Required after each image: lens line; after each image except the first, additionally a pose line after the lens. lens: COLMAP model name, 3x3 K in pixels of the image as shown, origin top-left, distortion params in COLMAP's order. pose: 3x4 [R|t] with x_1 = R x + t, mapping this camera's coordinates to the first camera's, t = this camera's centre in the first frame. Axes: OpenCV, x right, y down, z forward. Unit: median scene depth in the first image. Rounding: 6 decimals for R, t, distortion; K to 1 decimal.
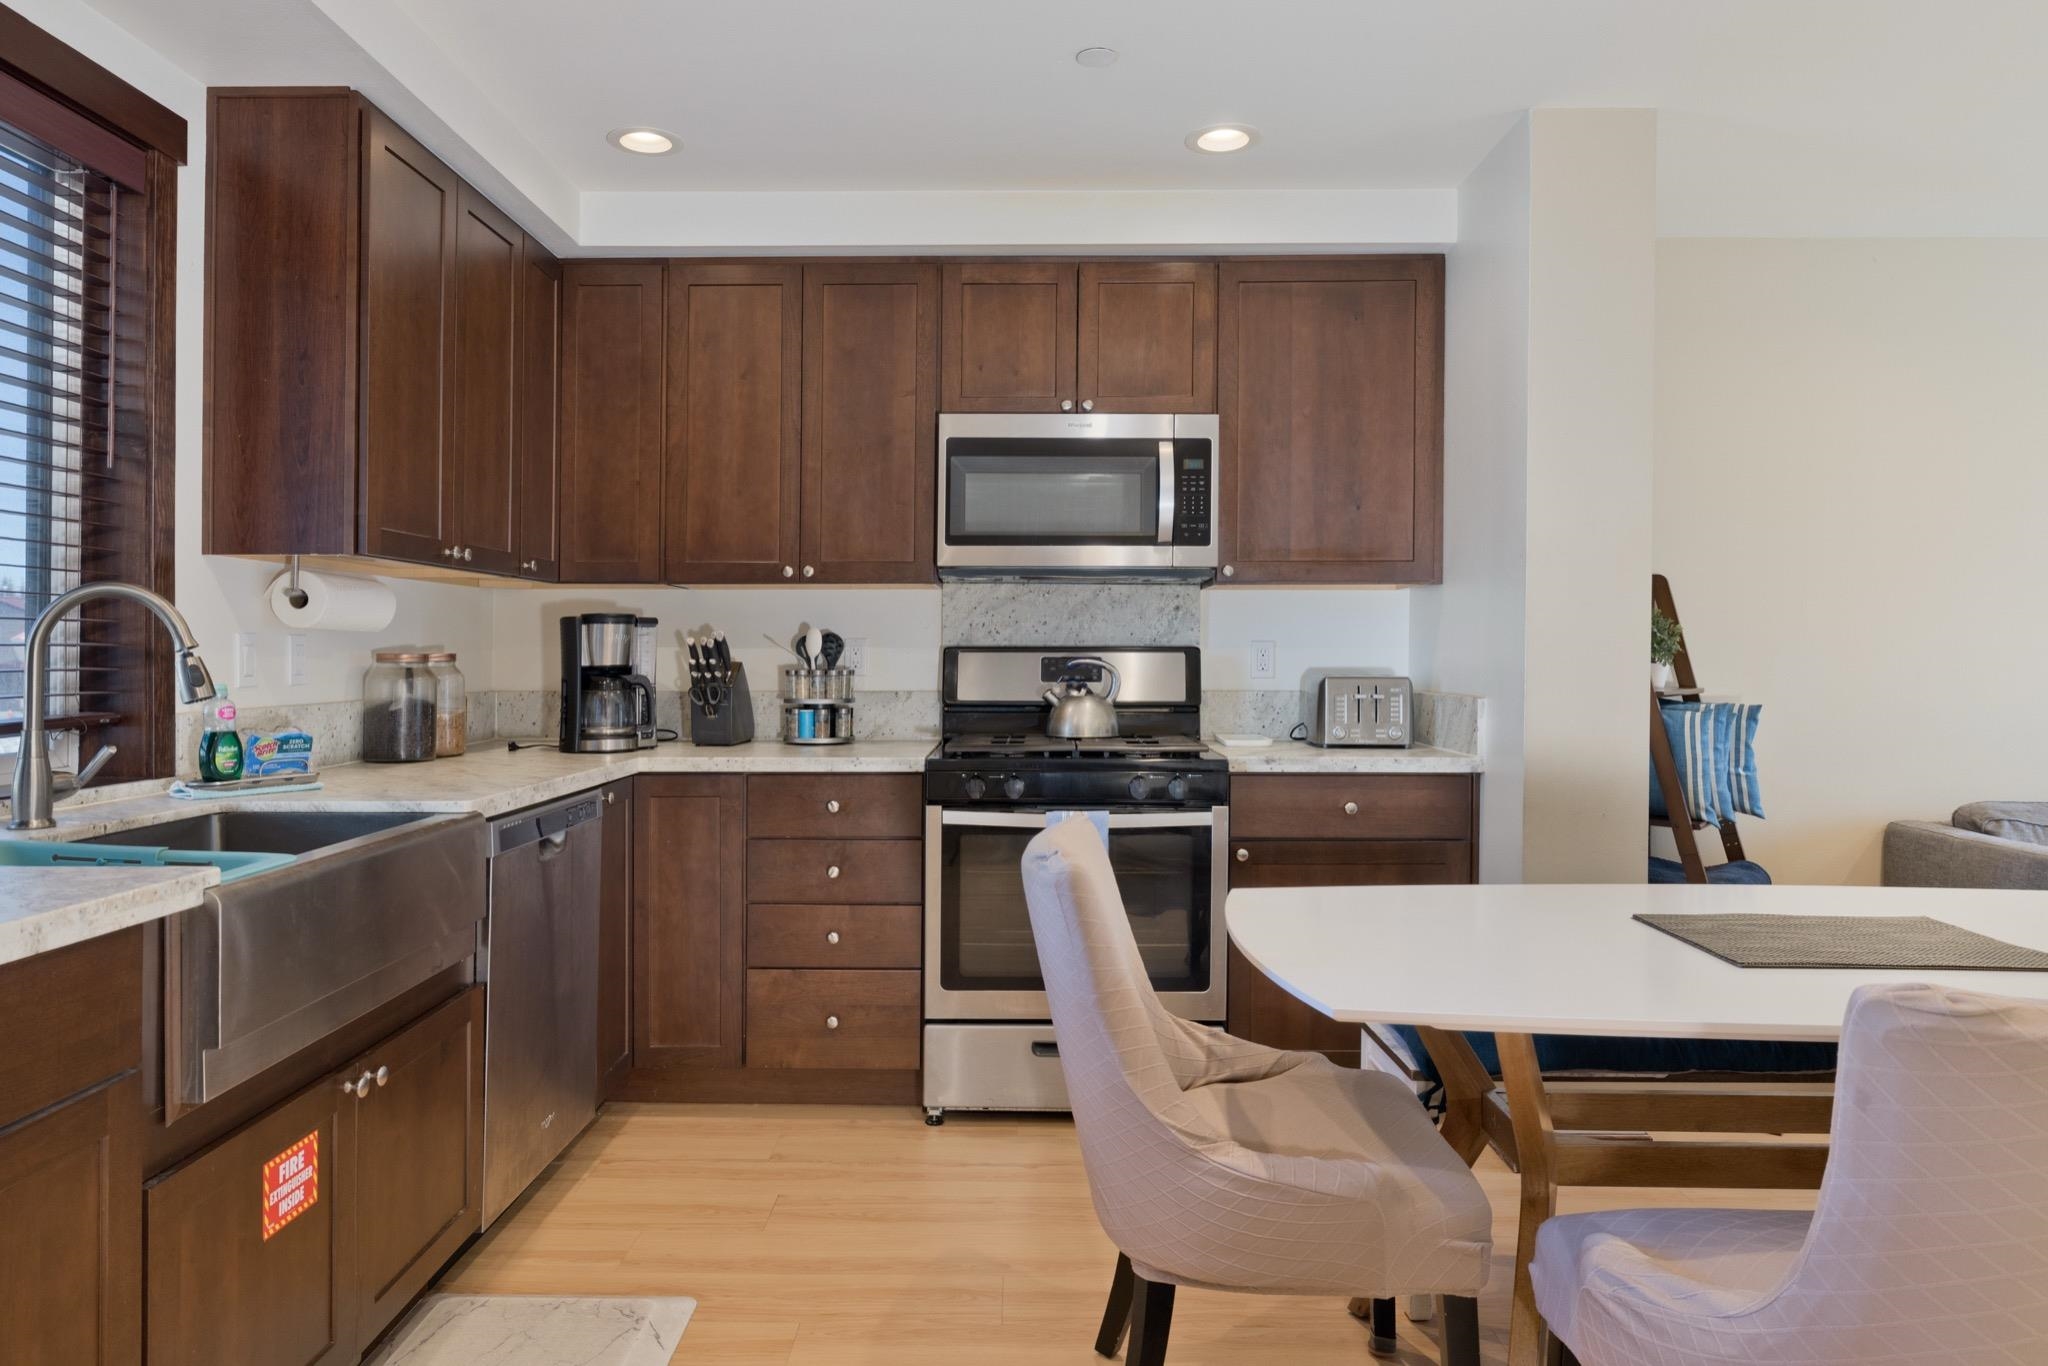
lens RADIAL K [[1277.3, 0, 1021.0], [0, 1277.3, 631.4], [0, 0, 1]] dist [-0.004769, 0.000317]
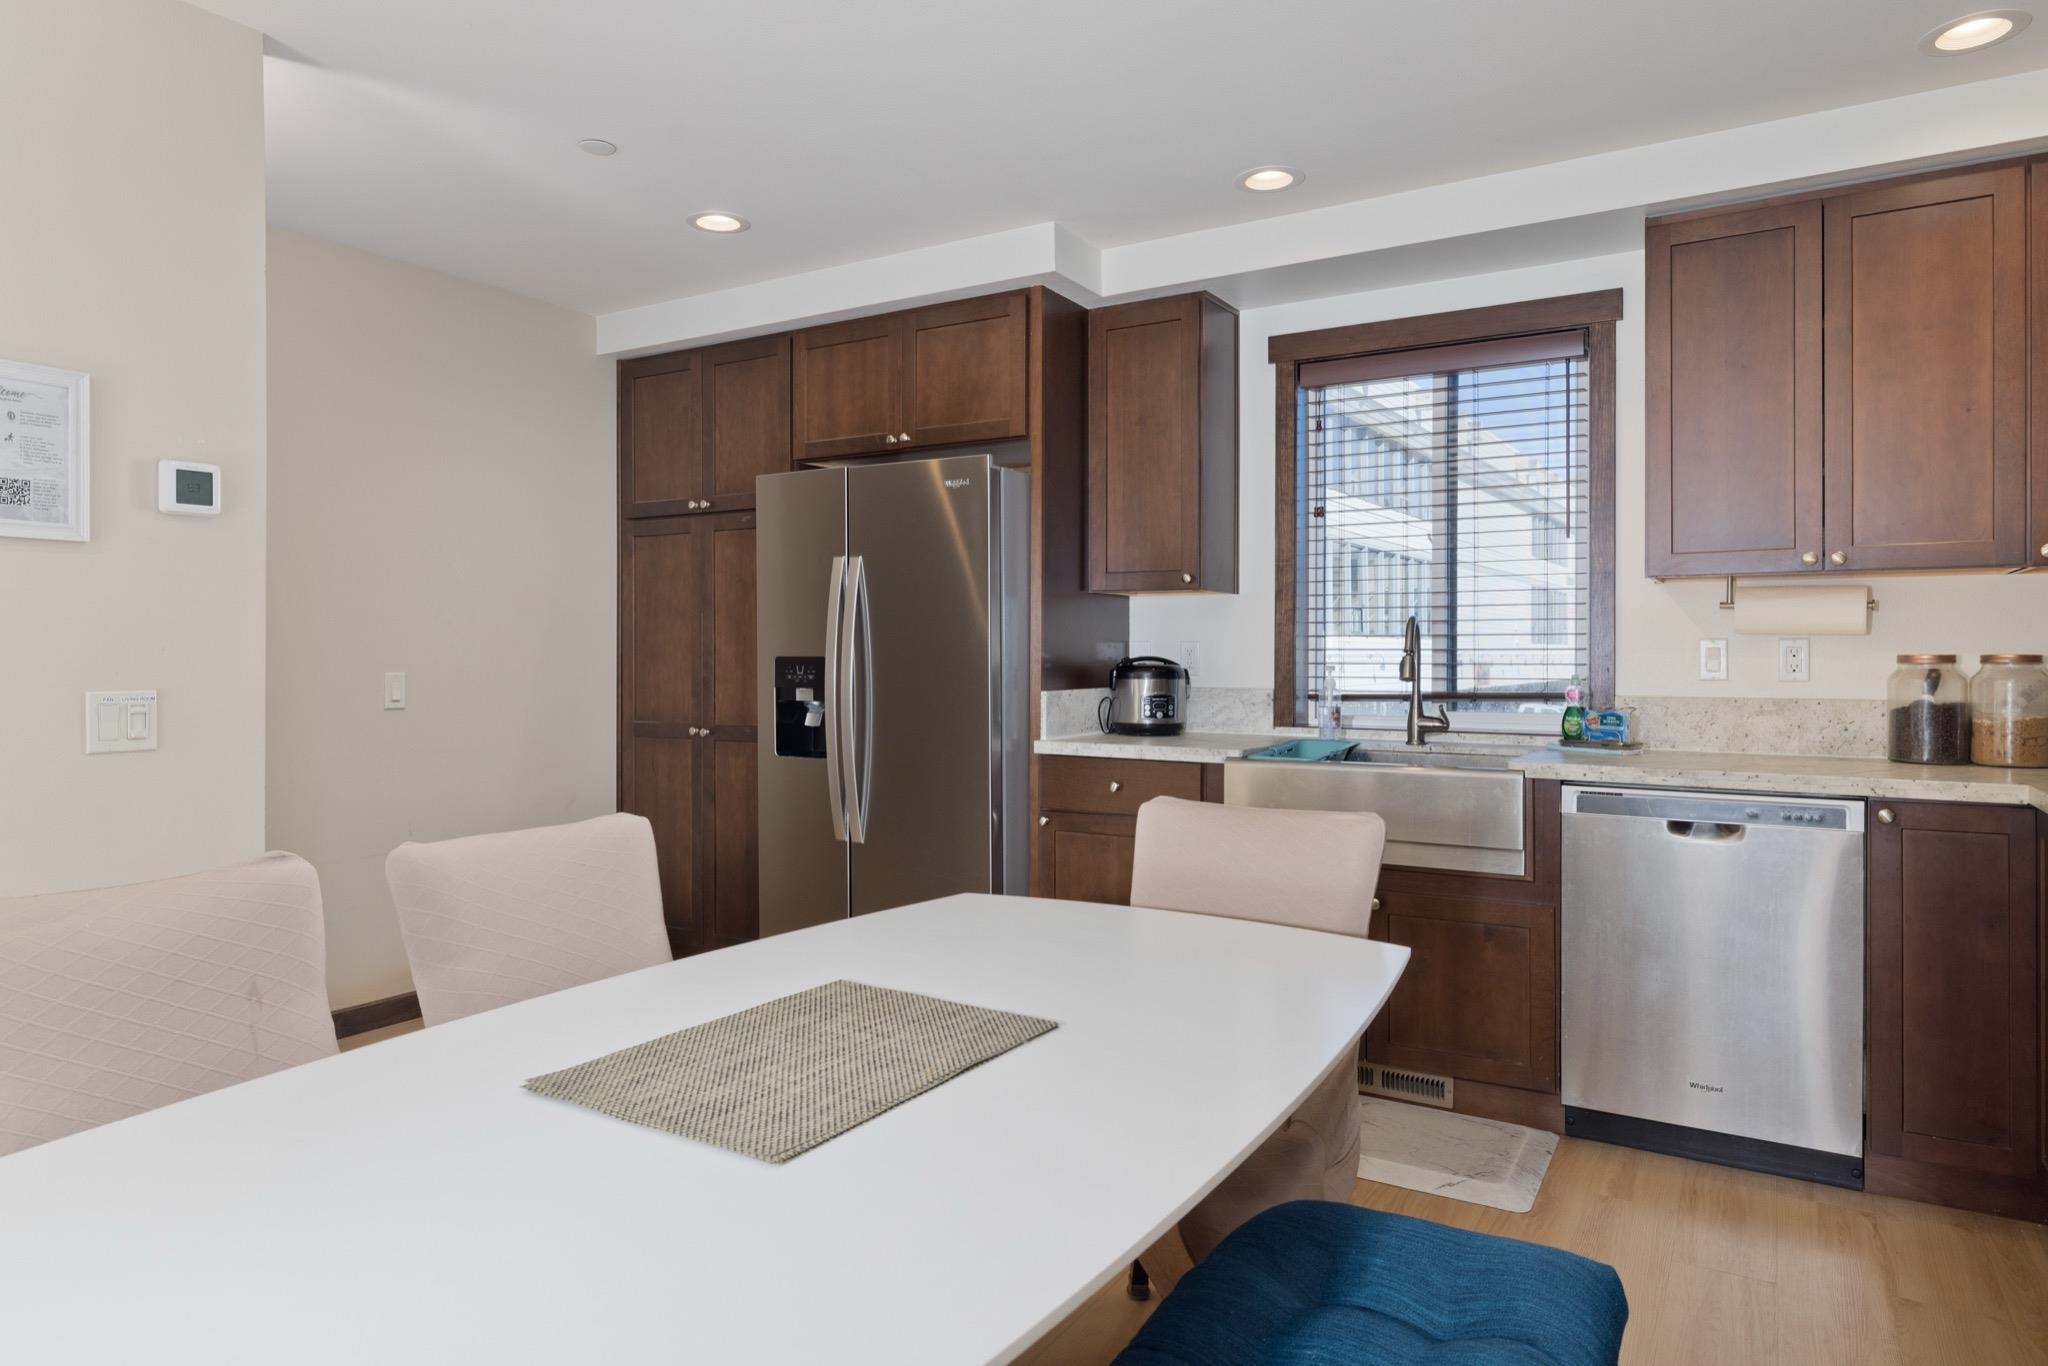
lens RADIAL K [[1243.9, 0, 1013.0], [0, 1243.9, 659.0], [0, 0, 1]] dist [-0.007779, 0.001389]
pose [[-0.523249, -0.000198, -0.852180, 0.871303], [0.012621, 0.999889, -0.007981, 0.023490], [0.852086, -0.014931, -0.523188, 1.096960]]
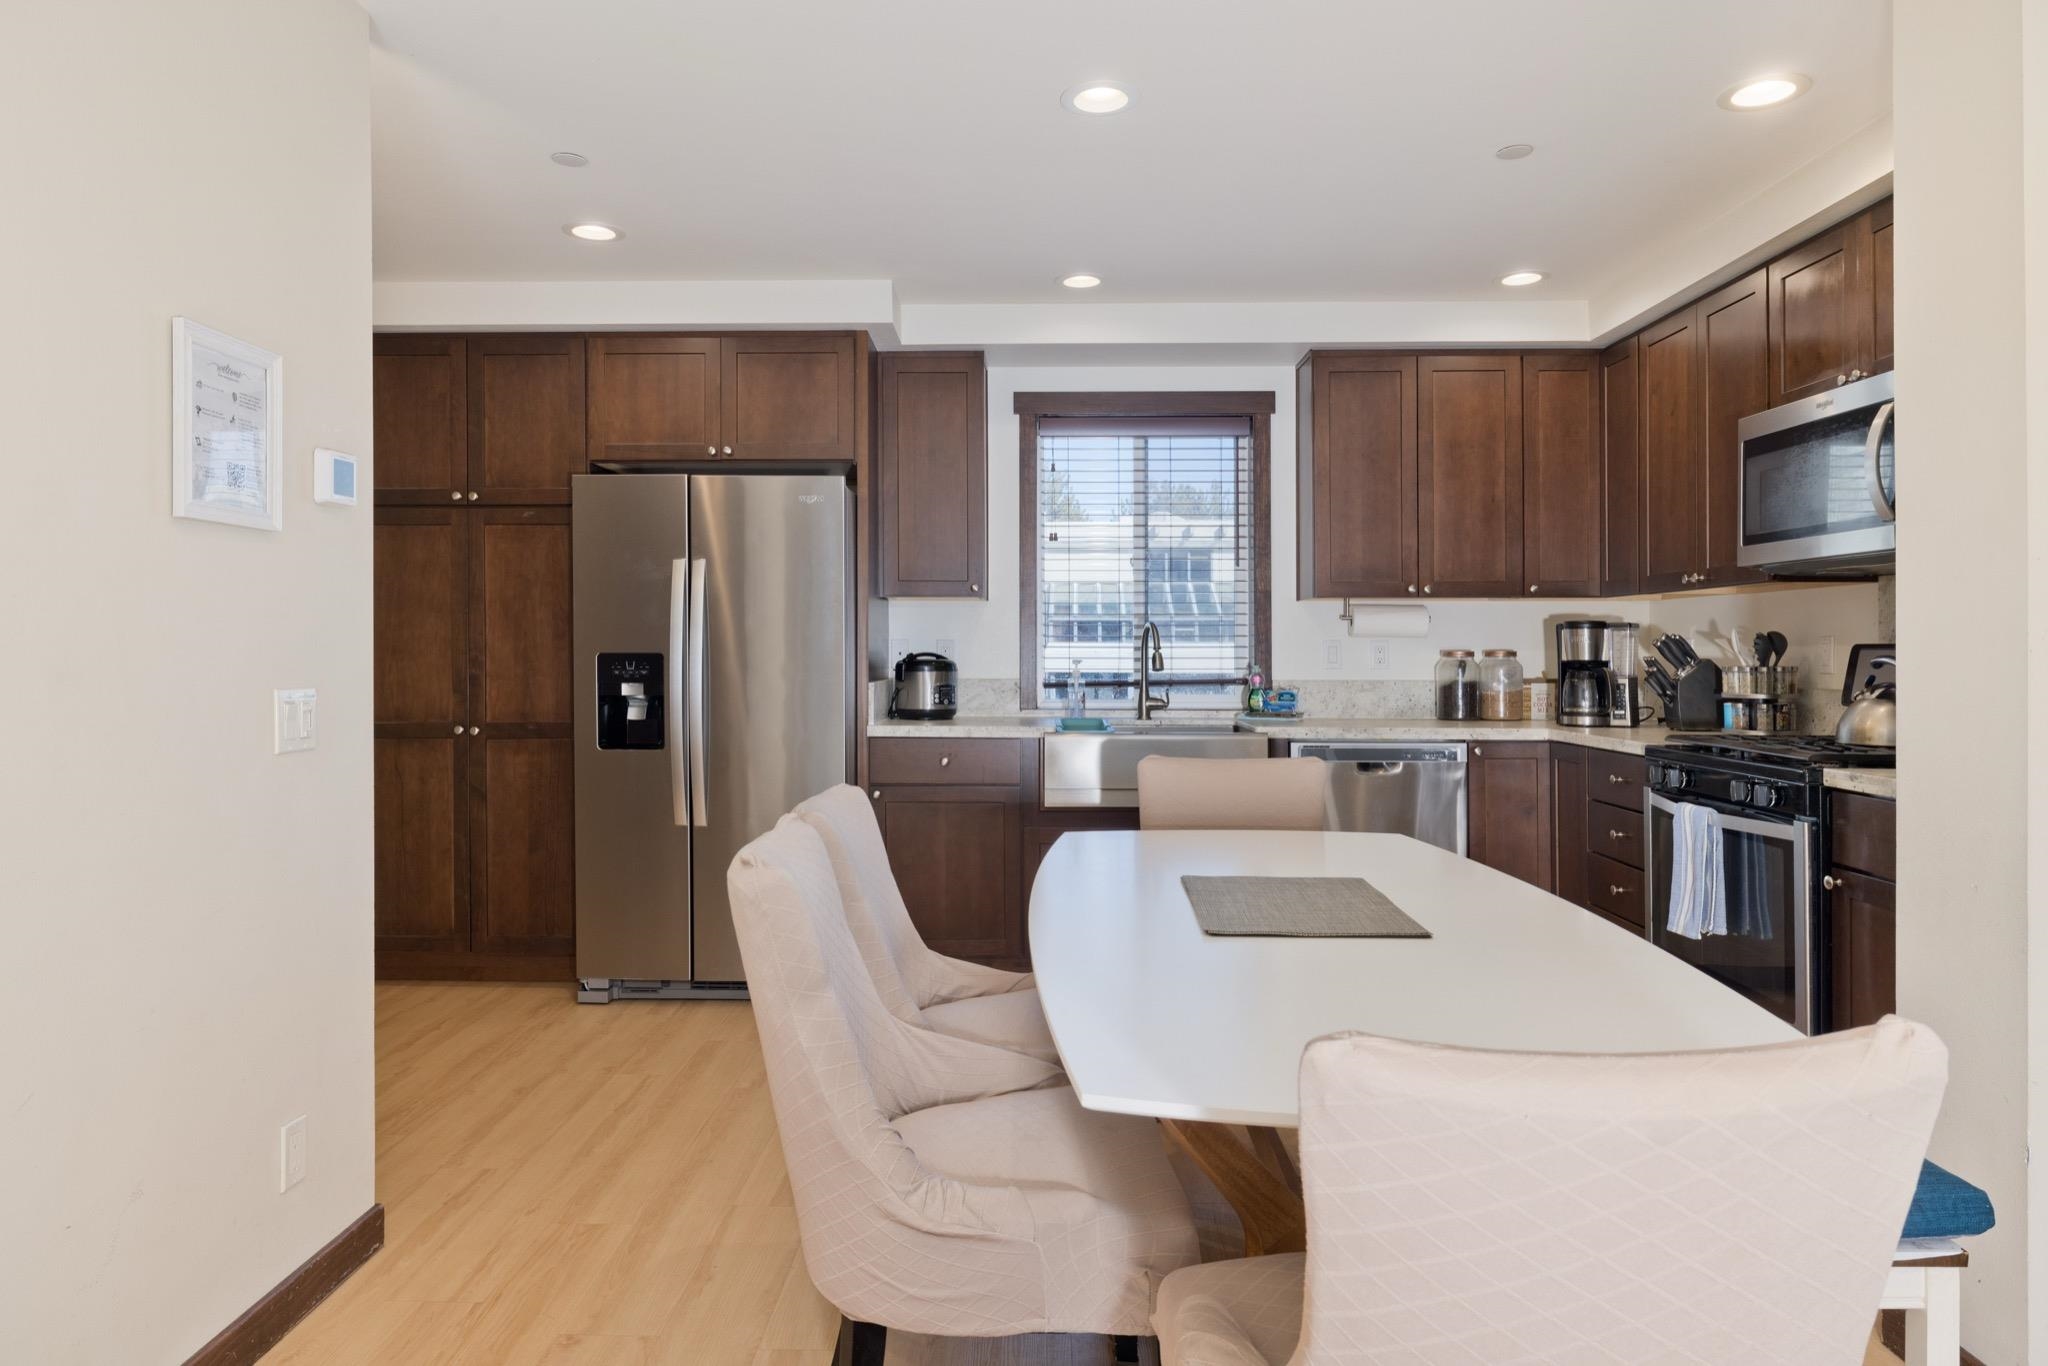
lens RADIAL K [[1243.9, 0, 1013.0], [0, 1243.9, 659.0], [0, 0, 1]] dist [-0.007779, 0.001389]
pose [[-0.020260, 0.004080, -0.999786, 1.291329], [0.016295, 0.999860, 0.003750, 0.014756], [0.999662, -0.016216, -0.020323, 0.587607]]
